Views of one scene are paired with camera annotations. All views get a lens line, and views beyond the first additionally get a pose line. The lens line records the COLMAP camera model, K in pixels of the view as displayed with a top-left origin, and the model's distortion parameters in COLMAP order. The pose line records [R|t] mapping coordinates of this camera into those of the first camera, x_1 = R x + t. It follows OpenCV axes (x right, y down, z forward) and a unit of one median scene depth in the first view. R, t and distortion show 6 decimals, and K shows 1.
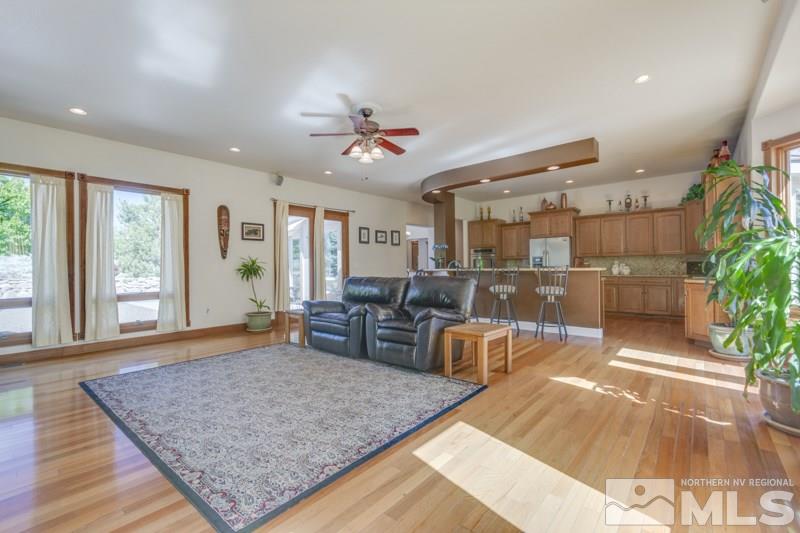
lens RADIAL K [[355.9, 0, 400.0], [0, 355.9, 261.3], [0, 0, 1]] dist [0.018182, 0.000301]
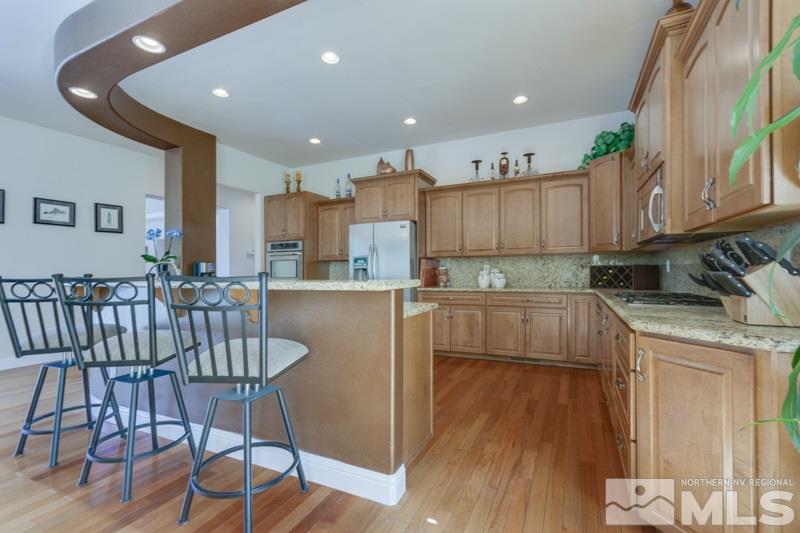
lens RADIAL K [[355.9, 0, 402.8], [0, 355.9, 272.3], [0, 0, 1]] dist [0.018182, 0.000301]
pose [[0.967824, 0.000461, 0.251629, 0.316222], [-0.004796, 0.999850, 0.016615, 0.002646], [-0.251584, -0.017287, 0.967681, 0.455531]]
